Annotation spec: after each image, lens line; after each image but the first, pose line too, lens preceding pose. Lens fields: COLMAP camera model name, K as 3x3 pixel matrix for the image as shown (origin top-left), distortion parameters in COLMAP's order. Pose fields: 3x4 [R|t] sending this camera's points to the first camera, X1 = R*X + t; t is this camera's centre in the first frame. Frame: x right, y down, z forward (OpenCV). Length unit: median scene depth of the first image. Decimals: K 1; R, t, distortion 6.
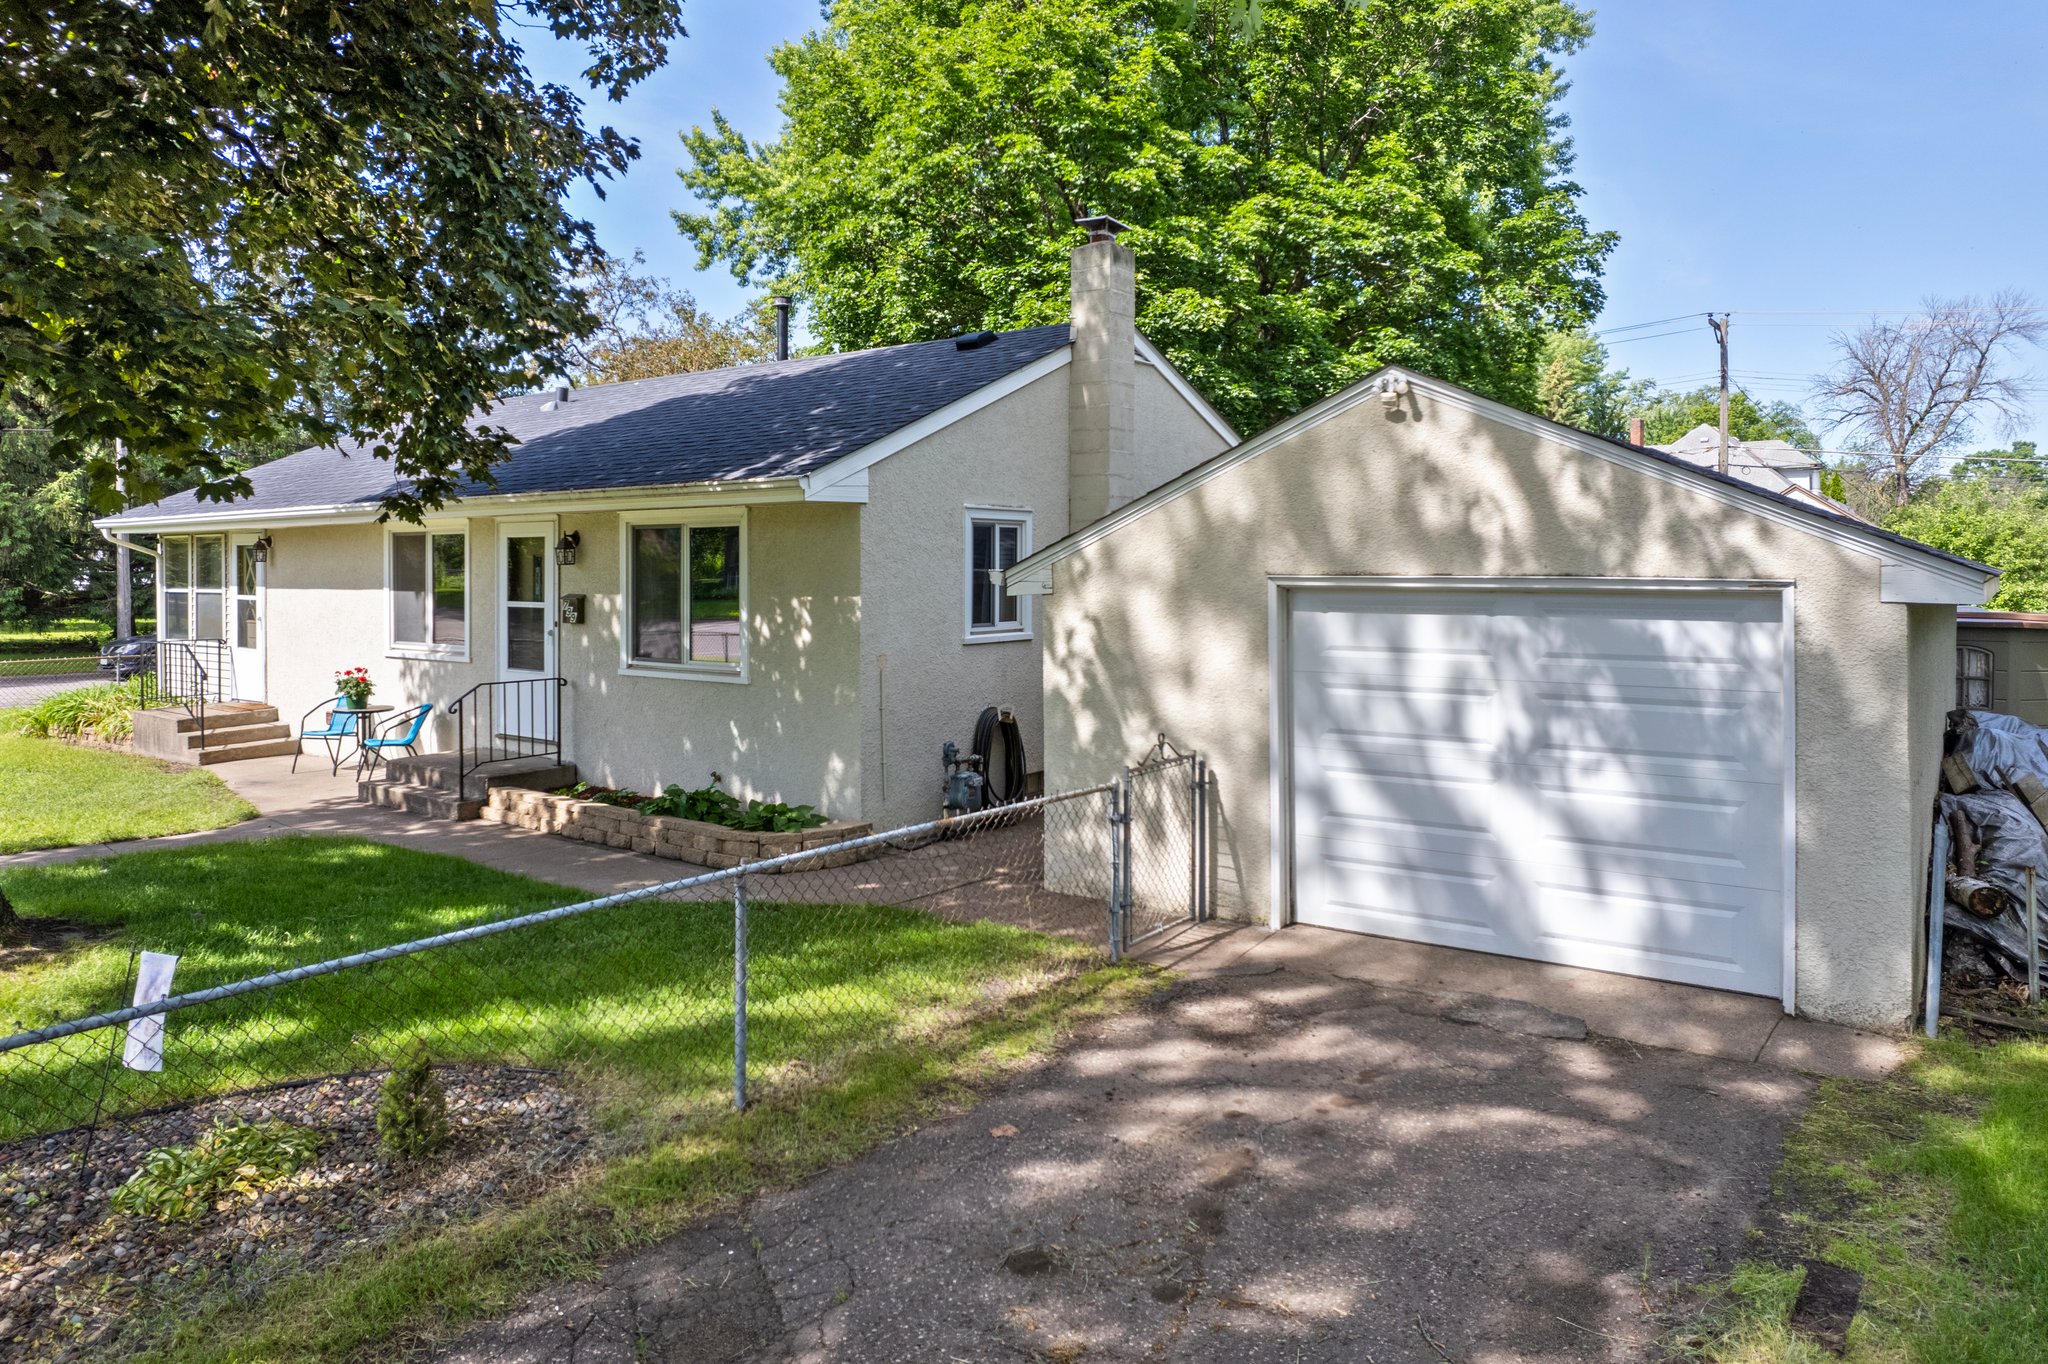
lens RADIAL K [[1334.0, 0, 1021.2], [0, 1334.0, 575.9], [0, 0, 1]] dist [-0.067661, 0.081365]
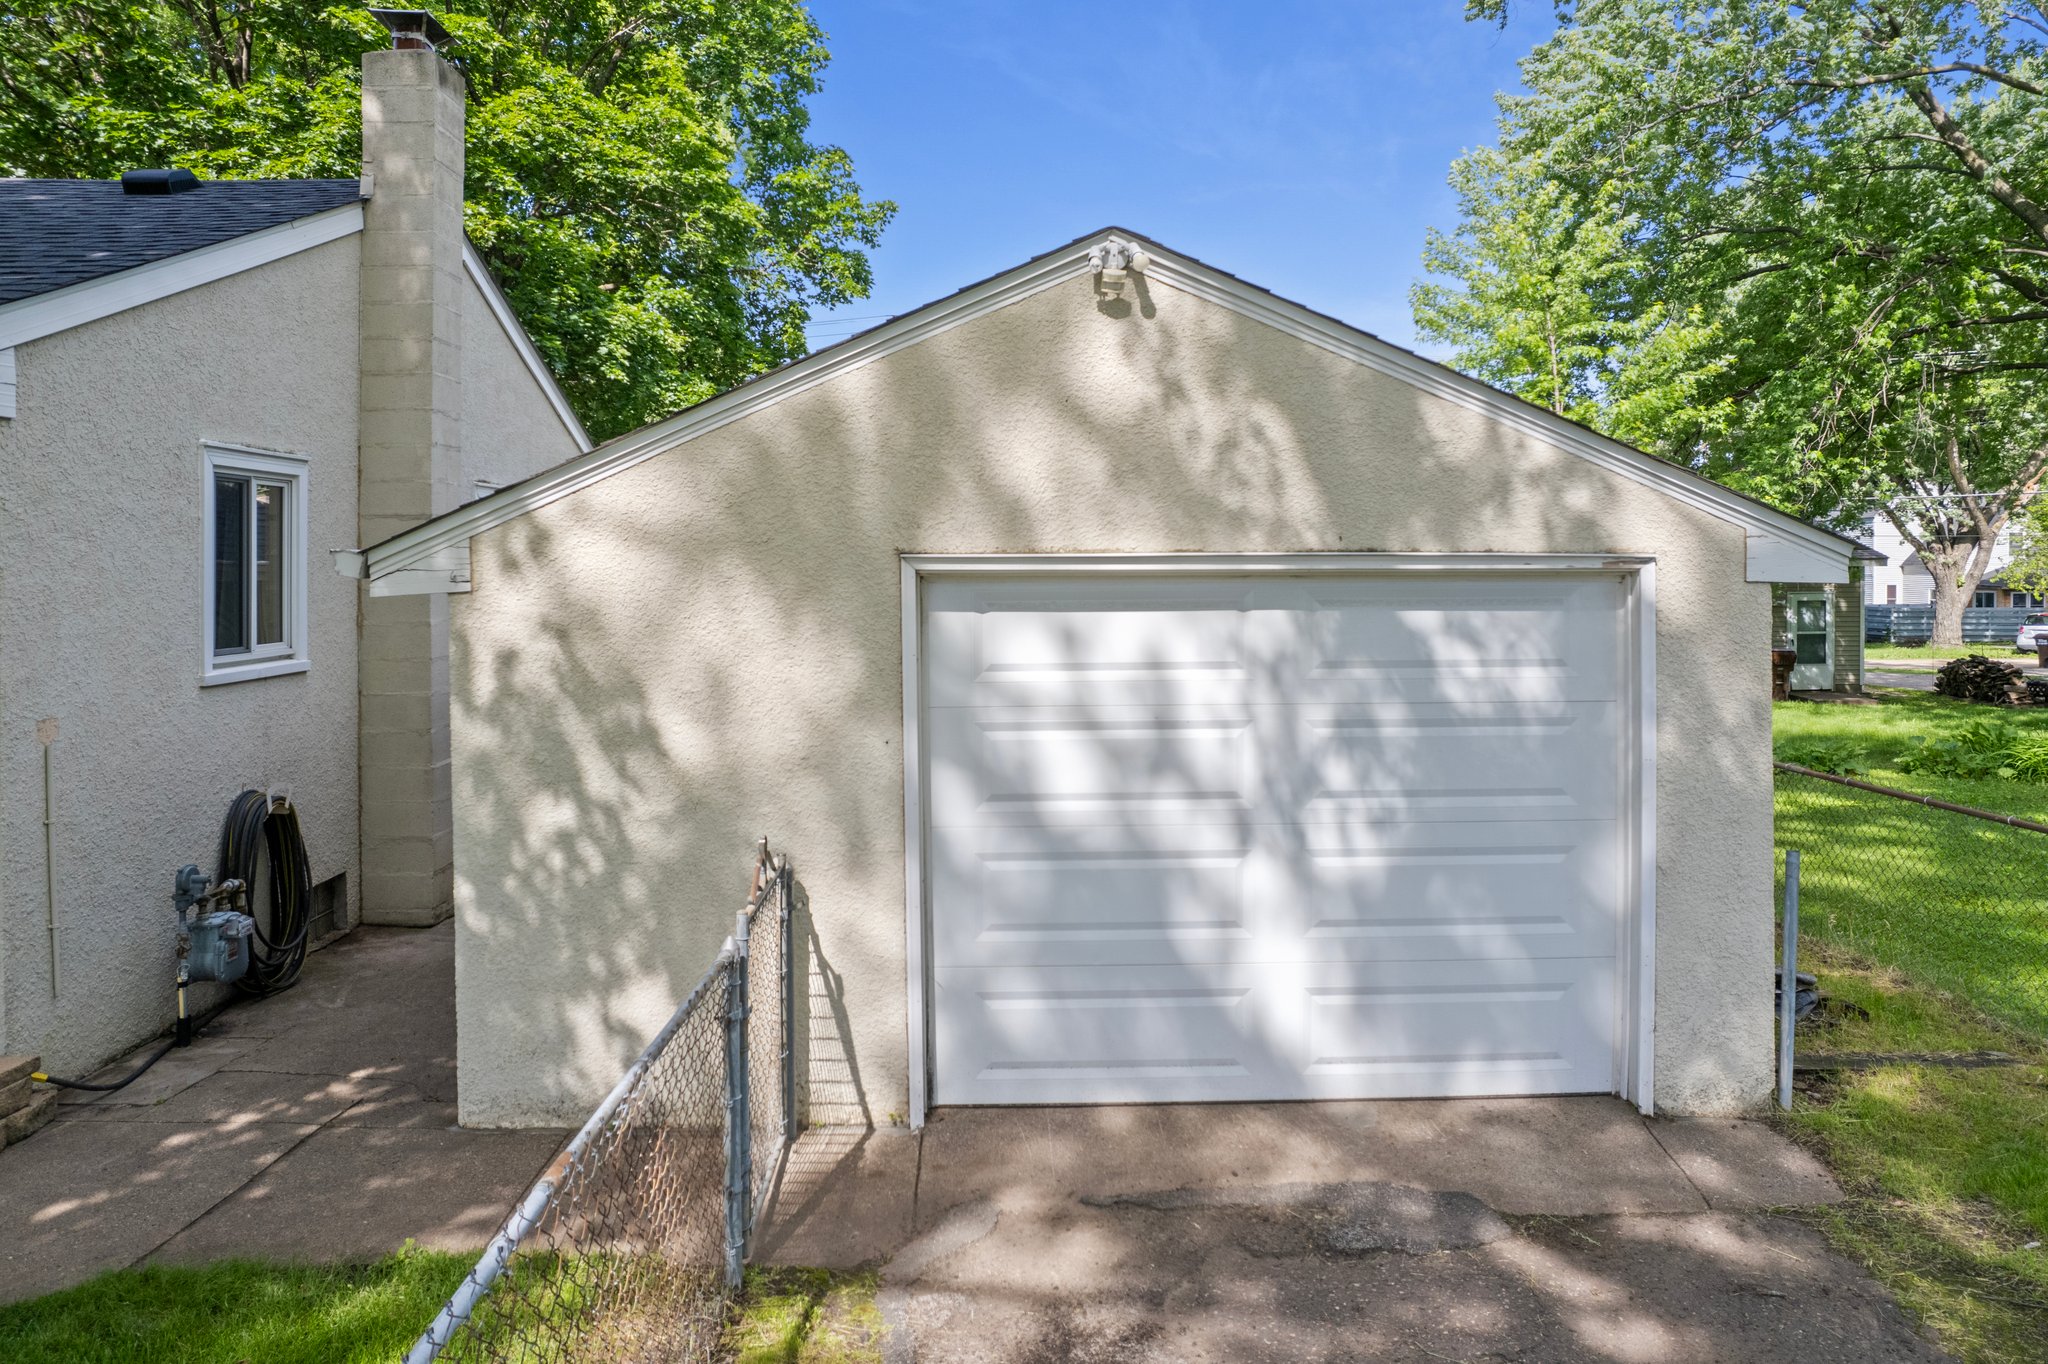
lens RADIAL K [[1334.0, 0, 1021.2], [0, 1334.0, 575.9], [0, 0, 1]] dist [-0.067661, 0.081365]
pose [[0.804359, -0.012983, 0.594001, -0.085211], [0.010467, 0.999916, 0.007681, 0.003119], [-0.594051, 0.000039, 0.804427, 0.307356]]
